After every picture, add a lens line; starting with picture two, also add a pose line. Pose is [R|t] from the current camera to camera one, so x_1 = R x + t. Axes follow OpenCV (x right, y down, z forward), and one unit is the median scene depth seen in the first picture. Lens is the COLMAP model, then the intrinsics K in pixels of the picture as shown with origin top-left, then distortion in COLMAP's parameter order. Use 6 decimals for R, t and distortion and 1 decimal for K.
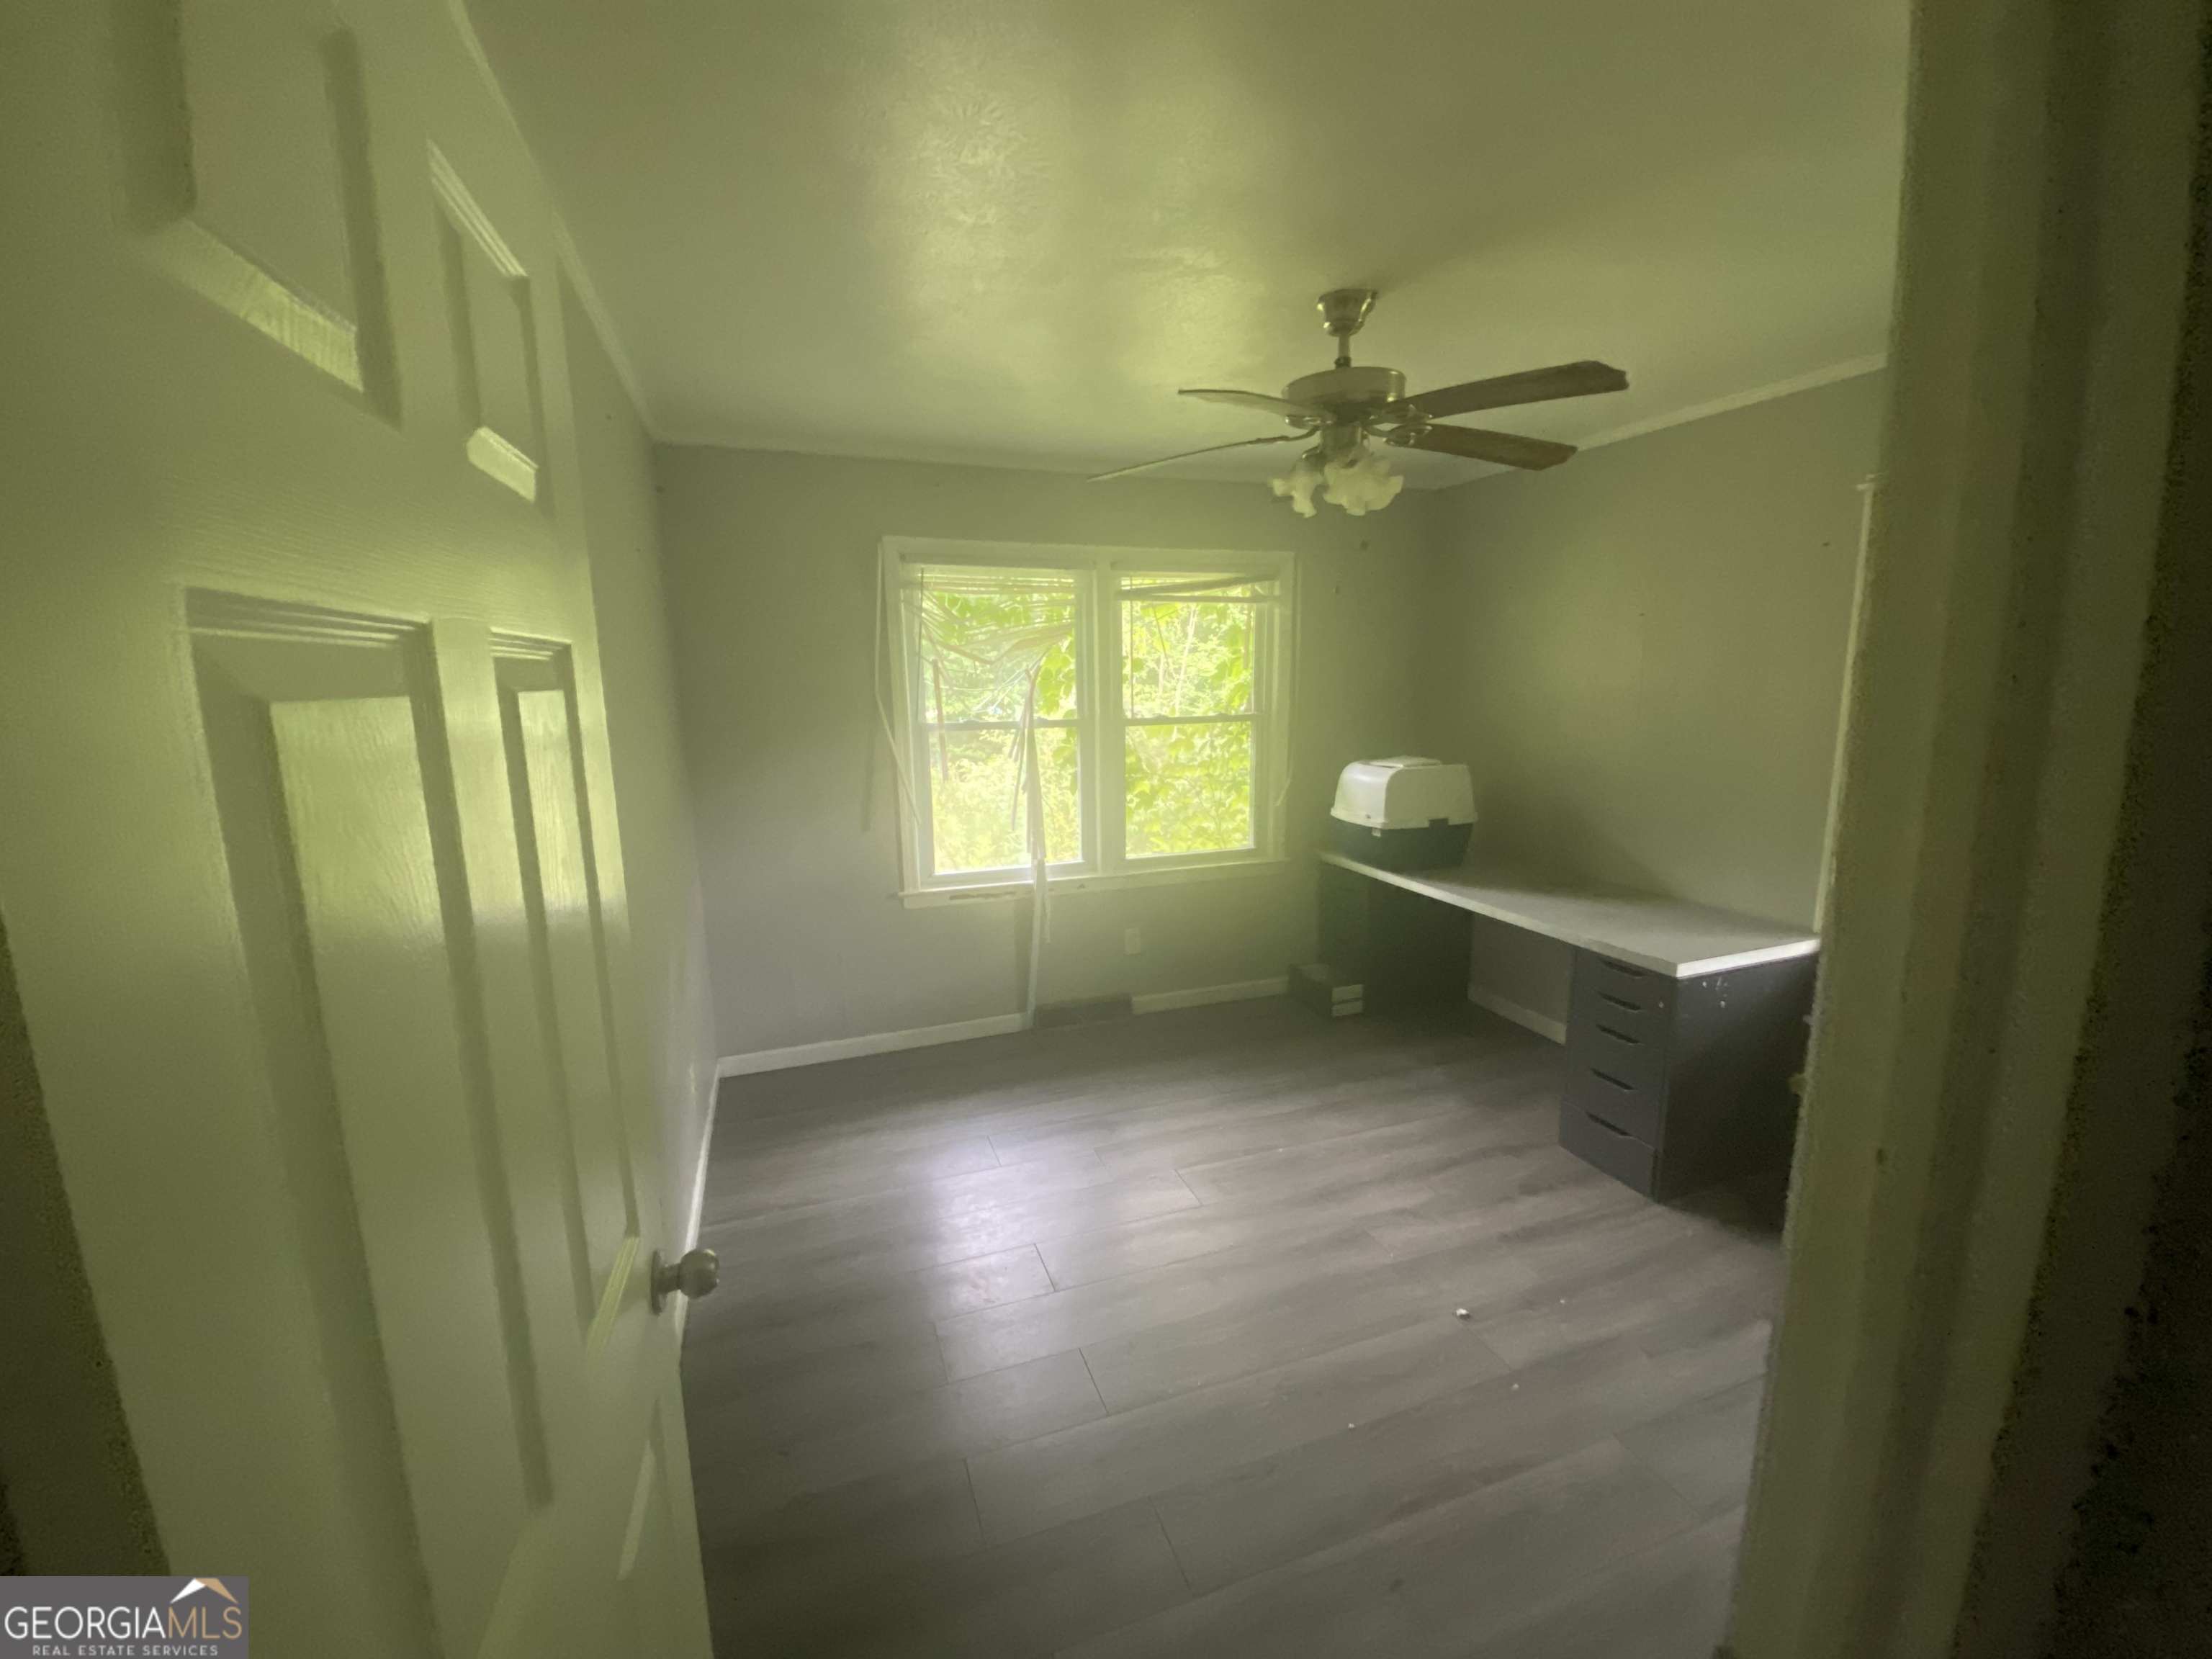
lens RADIAL K [[876.4, 0, 1095.7], [0, 876.4, 834.1], [0, 0, 1]] dist [0.022089, -0.025742]
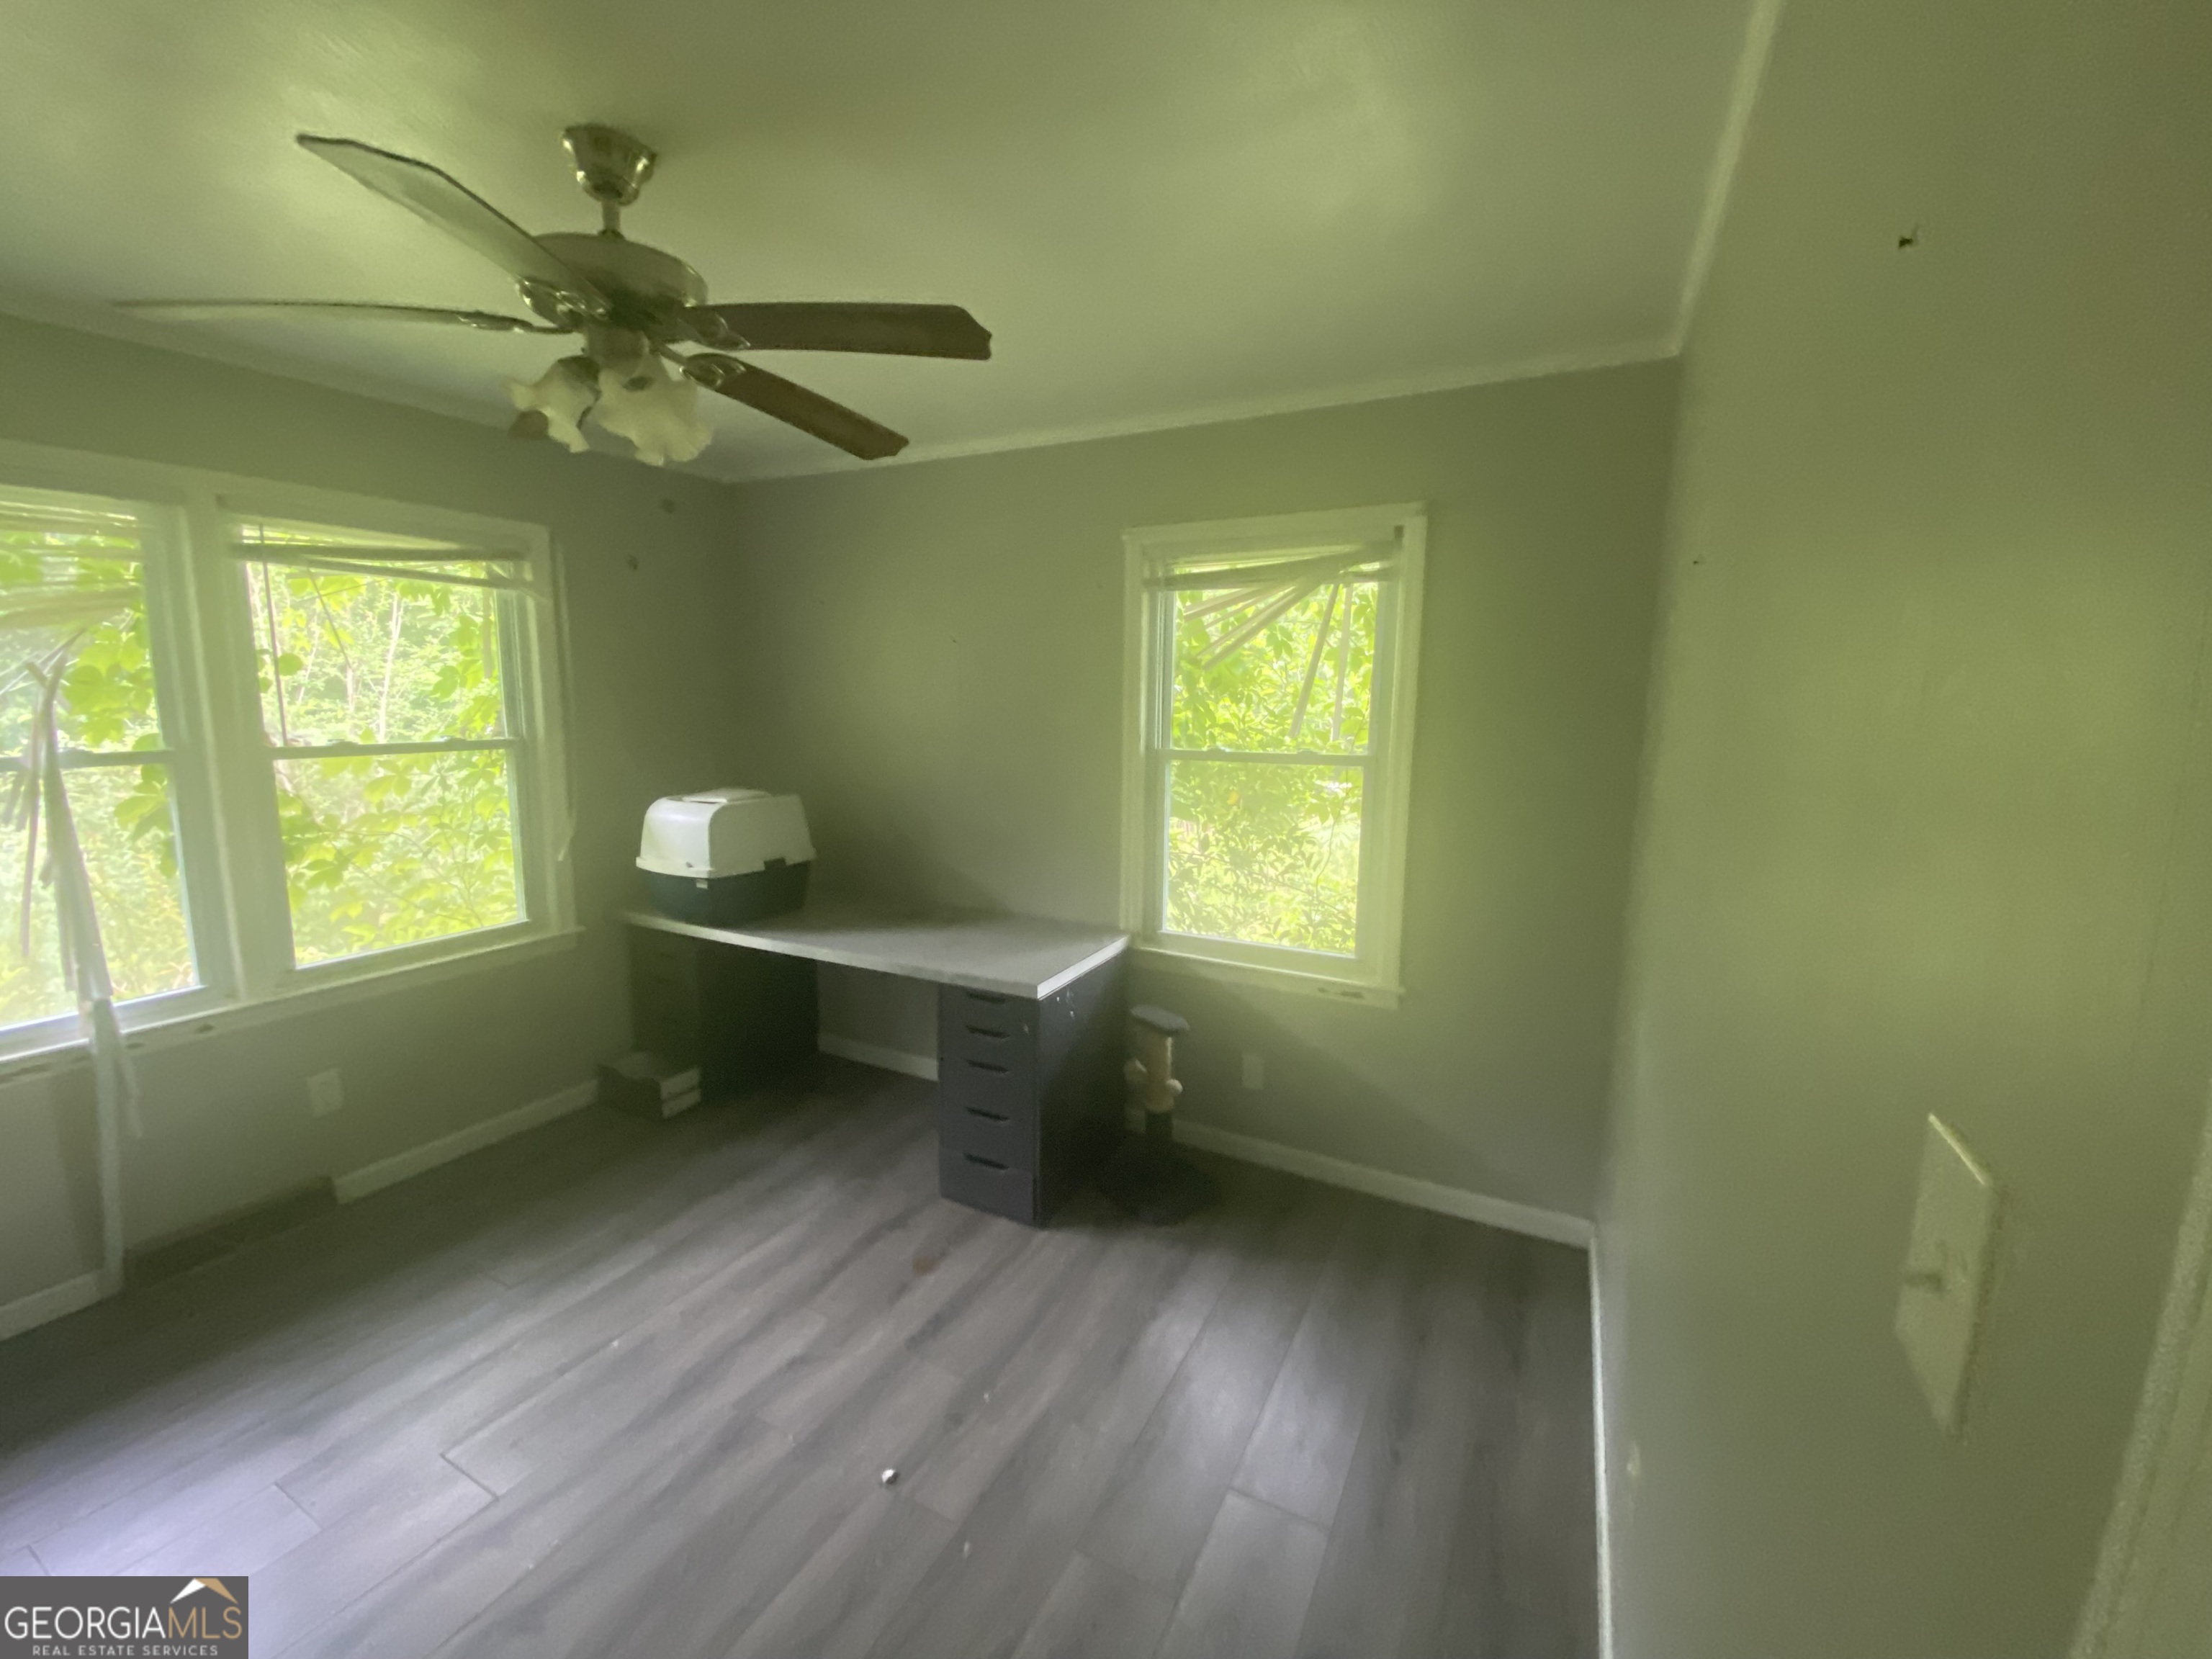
lens RADIAL K [[905.7, 0, 1106.0], [0, 905.7, 829.5], [0, 0, 1]] dist [0.021361, -0.021228]
pose [[0.726163, -0.074979, 0.683422, 0.019629], [0.099048, 0.995075, 0.003929, -0.017030], [-0.680350, 0.064838, 0.730013, 0.122343]]
